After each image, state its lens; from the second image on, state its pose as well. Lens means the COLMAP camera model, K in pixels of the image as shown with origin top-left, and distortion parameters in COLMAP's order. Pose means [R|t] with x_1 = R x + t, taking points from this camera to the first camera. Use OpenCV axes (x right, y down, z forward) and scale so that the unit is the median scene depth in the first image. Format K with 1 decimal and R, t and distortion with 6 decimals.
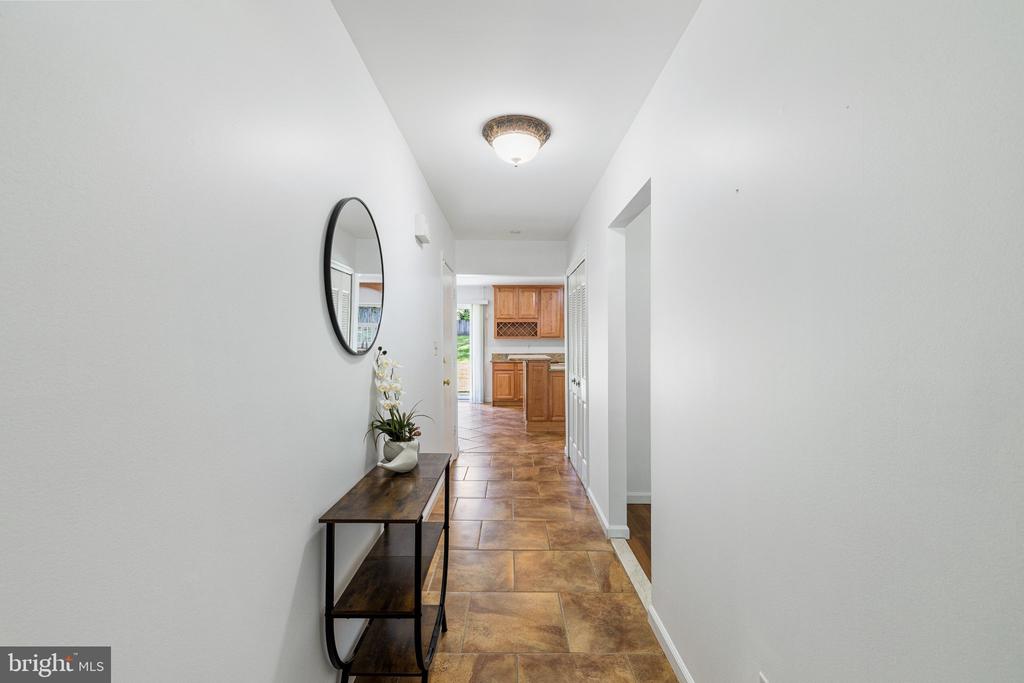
lens RADIAL K [[451.5, 0, 496.1], [0, 451.5, 343.1], [0, 0, 1]] dist [0.001105, 0.000259]
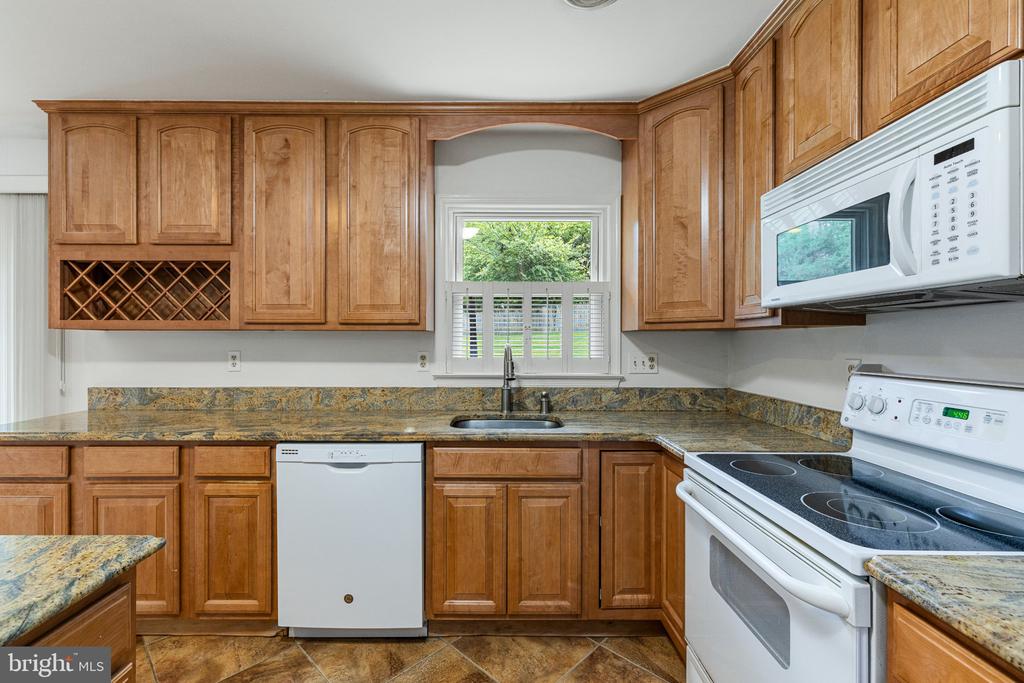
lens RADIAL K [[451.5, 0, 496.1], [0, 451.5, 343.1], [0, 0, 1]] dist [0.001105, 0.000259]
pose [[0.999831, 0.004882, 0.017746, 0.226856], [-0.004491, 0.999749, -0.021963, 0.001346], [-0.017849, 0.021880, 0.999601, 0.761088]]
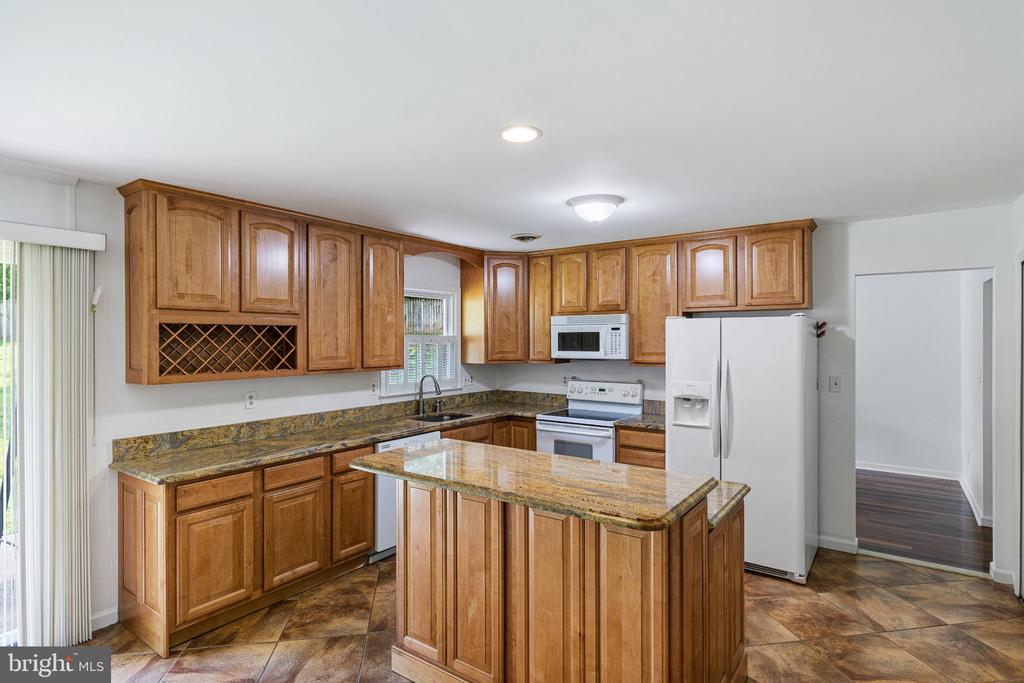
lens RADIAL K [[539.2, 0, 512.0], [0, 539.2, 341.5], [0, 0, 1]] dist [-0.000567, -0.000444]
pose [[0.567297, -0.004024, 0.823504, -0.141426], [0.022017, 0.999705, -0.010282, -0.027842], [-0.823219, 0.023965, 0.567218, 0.651240]]
